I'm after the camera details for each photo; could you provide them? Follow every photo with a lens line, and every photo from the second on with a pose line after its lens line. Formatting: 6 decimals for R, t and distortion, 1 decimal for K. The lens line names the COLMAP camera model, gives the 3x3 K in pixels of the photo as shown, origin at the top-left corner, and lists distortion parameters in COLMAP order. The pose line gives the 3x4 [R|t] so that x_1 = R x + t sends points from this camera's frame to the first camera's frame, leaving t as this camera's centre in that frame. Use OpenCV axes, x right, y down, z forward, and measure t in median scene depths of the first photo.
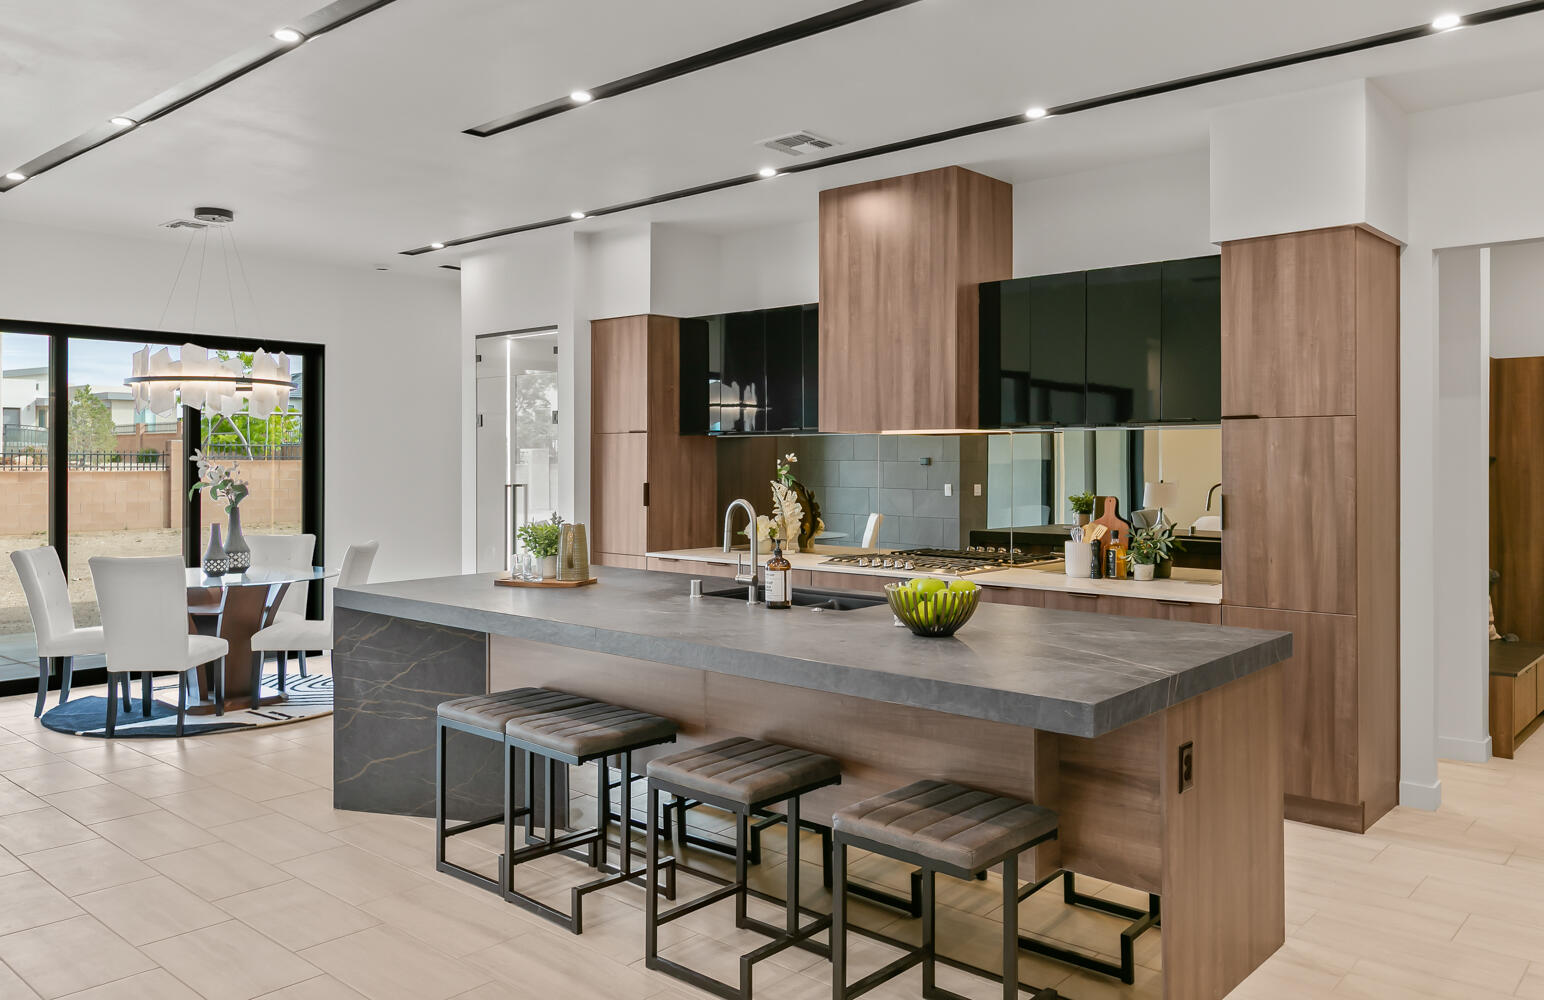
lens RADIAL K [[1186.8, 0, 764.4], [0, 1186.8, 448.3], [0, 0, 1]] dist [0.010699, 0.001029]
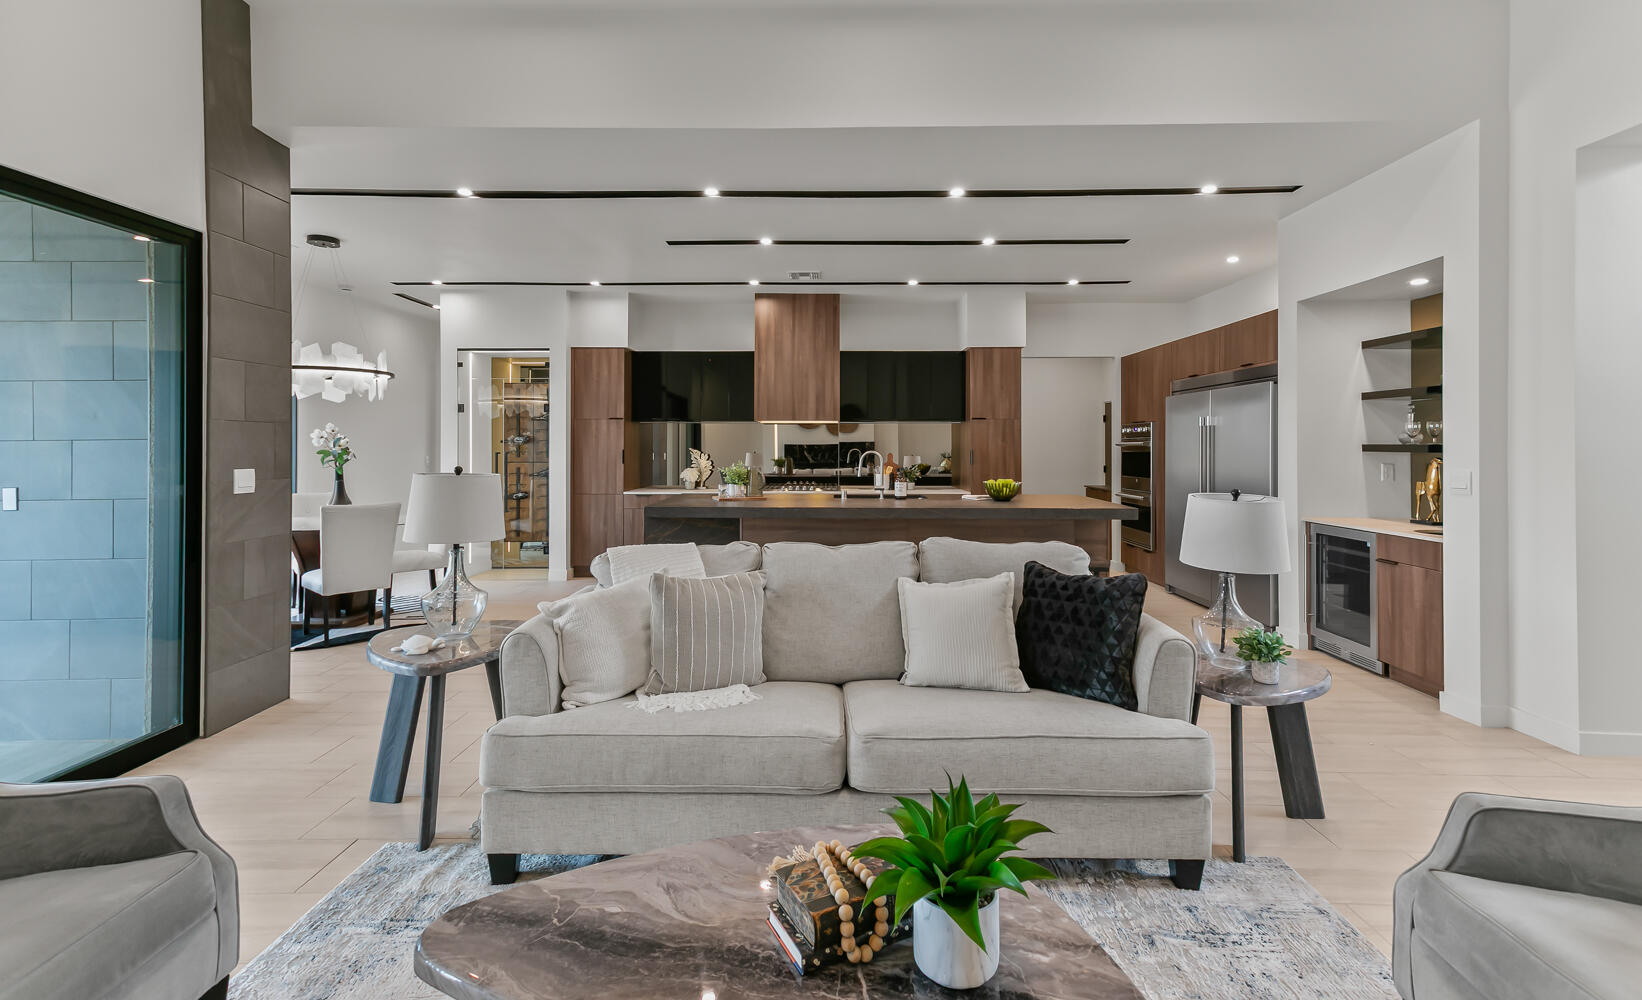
lens RADIAL K [[750.5, 0, 855.1], [0, 750.5, 440.0], [0, 0, 1]] dist [0.017476, 0.001870]
pose [[0.737343, 0.004251, 0.675505, -0.762847], [-0.006287, 0.999980, 0.000570, 0.017717], [-0.675489, -0.004667, 0.737355, 0.015910]]
